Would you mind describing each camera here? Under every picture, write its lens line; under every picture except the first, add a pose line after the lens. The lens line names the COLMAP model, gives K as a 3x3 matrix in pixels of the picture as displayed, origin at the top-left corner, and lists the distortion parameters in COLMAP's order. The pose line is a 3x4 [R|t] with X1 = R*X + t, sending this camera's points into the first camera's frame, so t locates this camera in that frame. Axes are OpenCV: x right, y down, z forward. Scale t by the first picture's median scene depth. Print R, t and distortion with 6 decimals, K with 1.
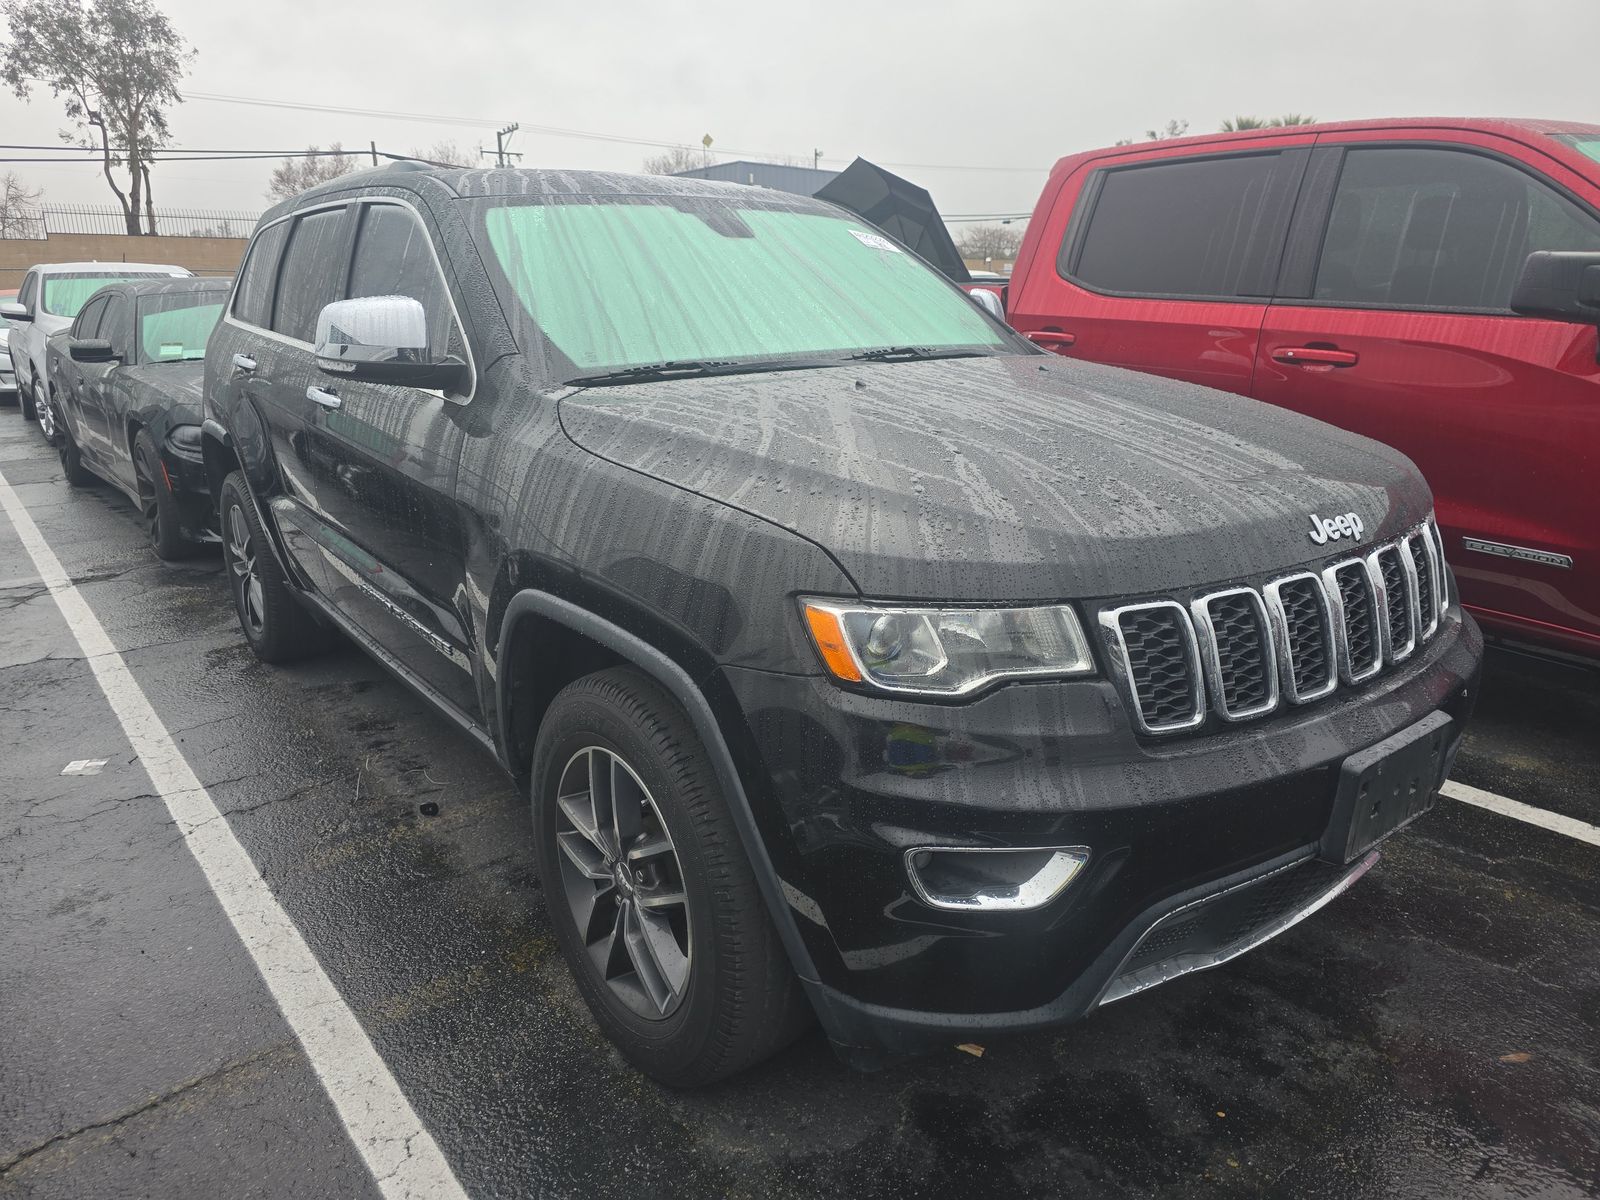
lens RADIAL K [[1069.7, 0, 801.8], [0, 1069.7, 609.2], [0, 0, 1]] dist [0.011053, -0.004342]
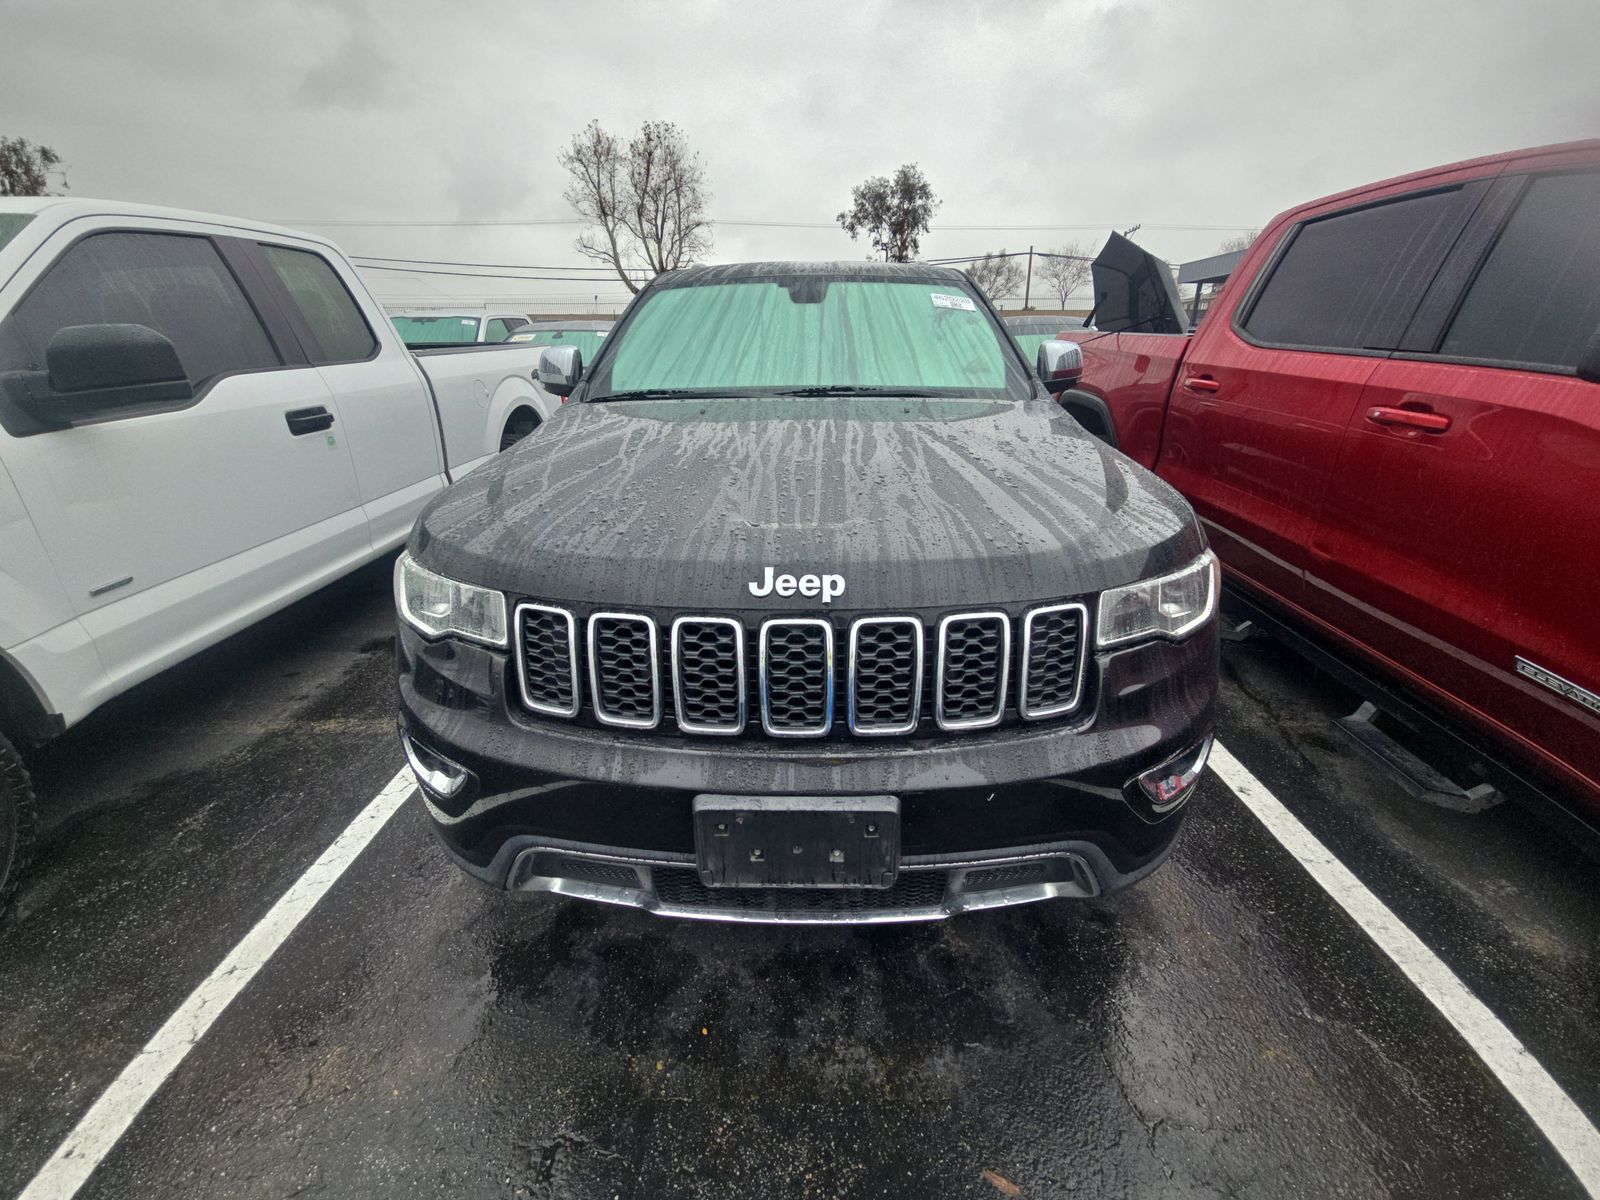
lens RADIAL K [[645.3, 0, 801.1], [0, 645.3, 583.2], [0, 0, 1]] dist [0.000298, -0.000402]
pose [[0.776458, 0.222658, -0.589522, 0.414170], [-0.179766, 0.974889, 0.131438, -0.076457], [0.603984, 0.003920, 0.796987, 0.246958]]
